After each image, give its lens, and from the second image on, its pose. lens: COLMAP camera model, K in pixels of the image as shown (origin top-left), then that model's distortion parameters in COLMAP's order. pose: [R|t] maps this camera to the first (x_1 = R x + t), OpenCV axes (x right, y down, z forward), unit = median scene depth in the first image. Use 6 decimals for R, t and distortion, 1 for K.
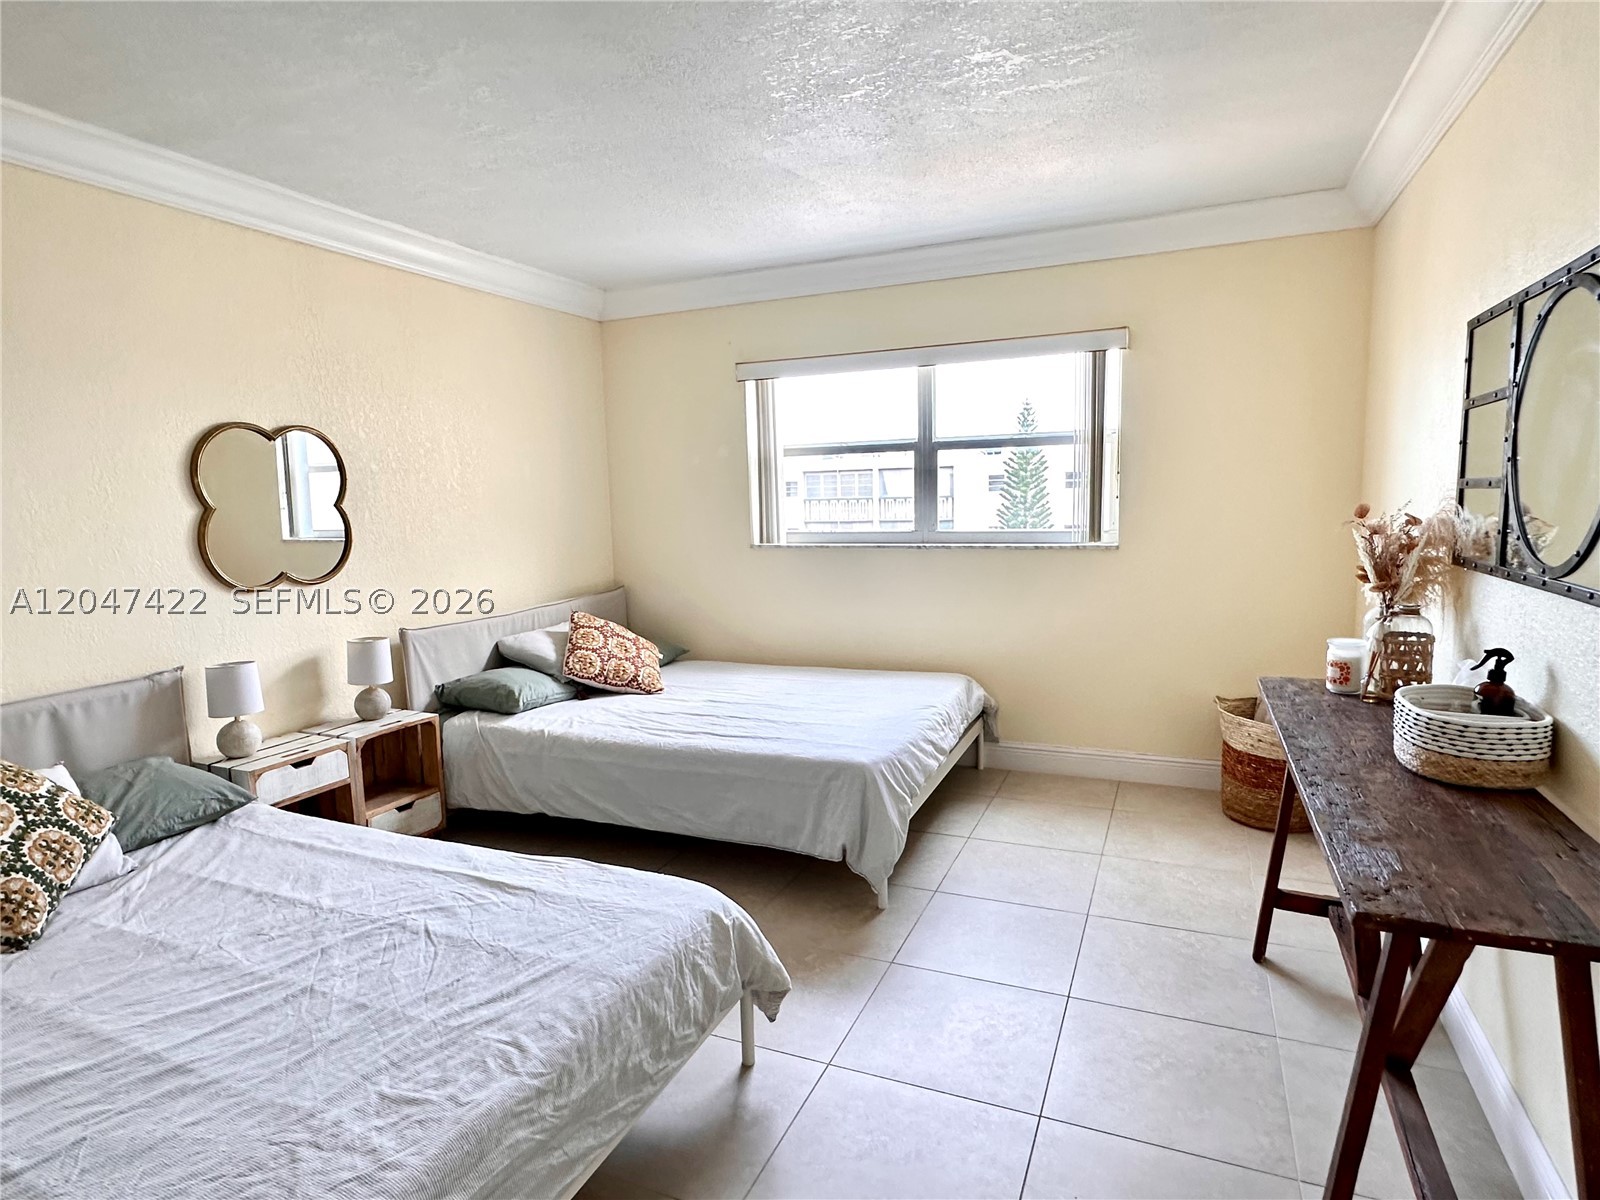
lens RADIAL K [[885.4, 0, 801.1], [0, 885.4, 603.1], [0, 0, 1]] dist [0.002487, 0.000424]
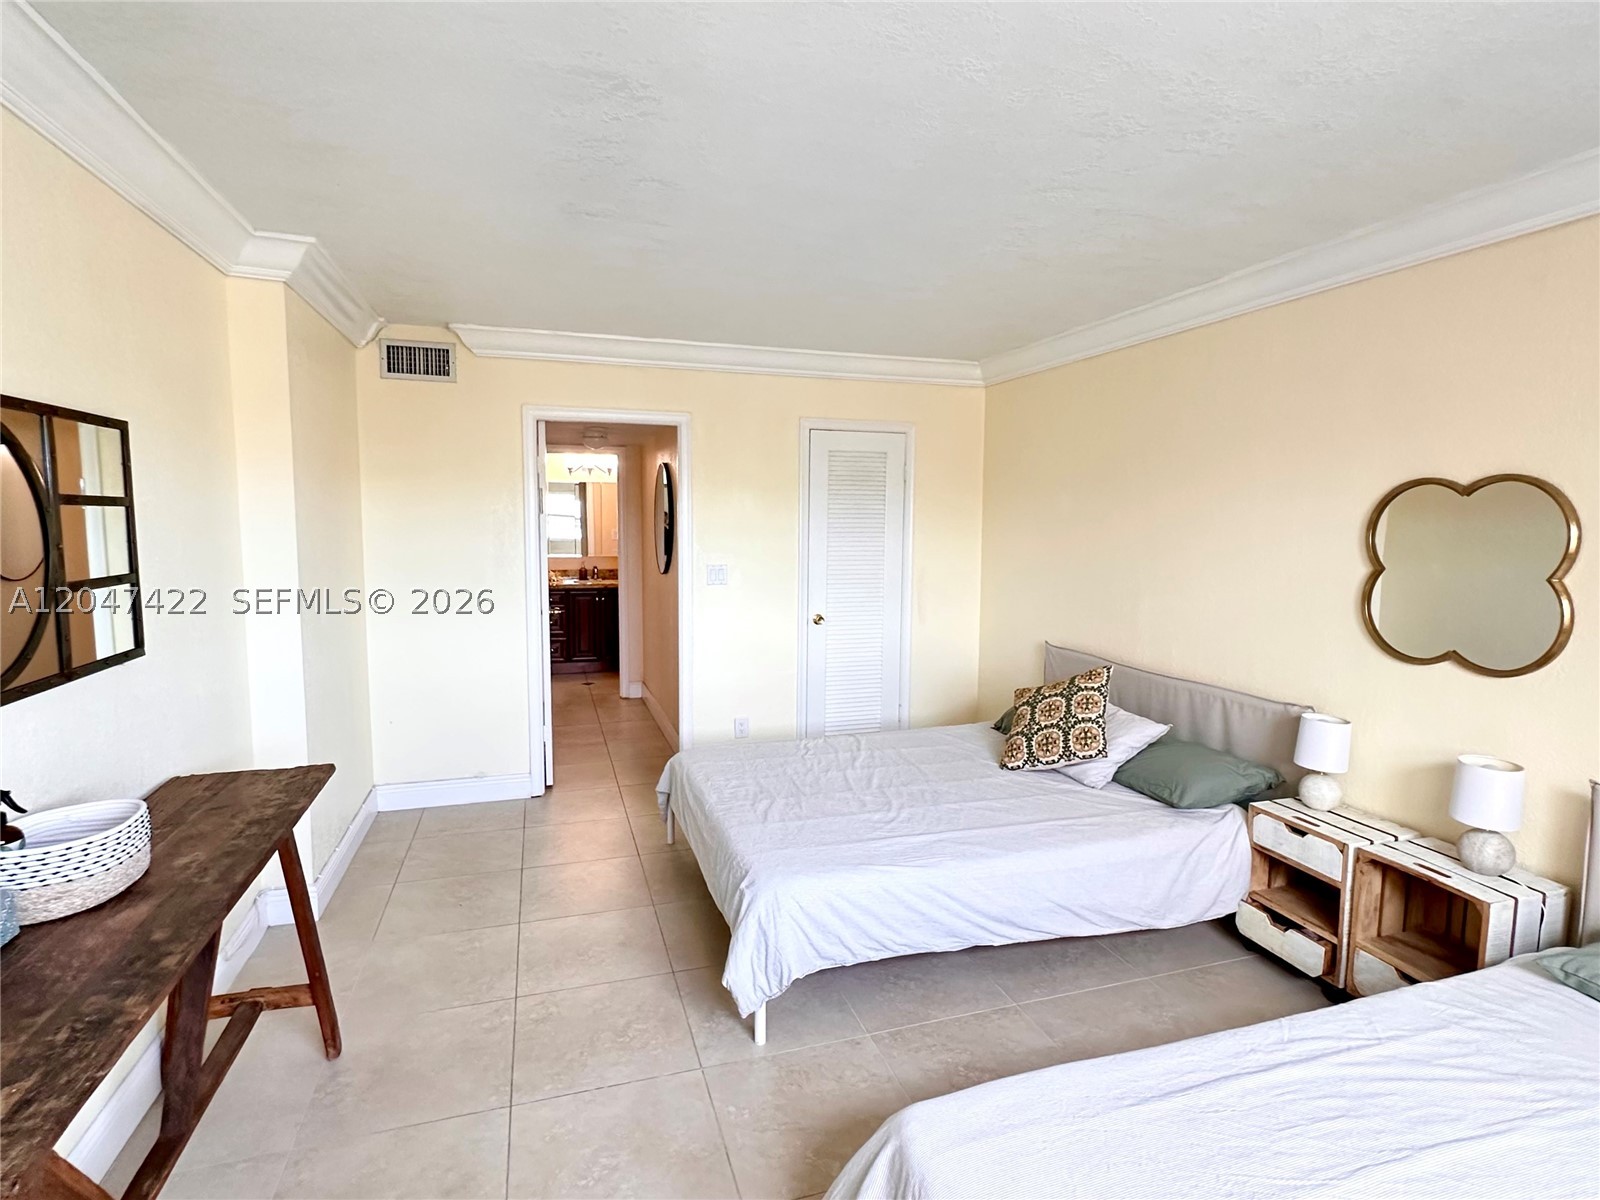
lens RADIAL K [[805.7, 0, 800.9], [0, 805.7, 595.3], [0, 0, 1]] dist [-0.003097, -0.000291]
pose [[-0.753108, 0.084120, -0.652497, 0.480646], [-0.066535, 0.976968, 0.202746, -0.256356], [0.654524, 0.196104, -0.730166, 1.470328]]
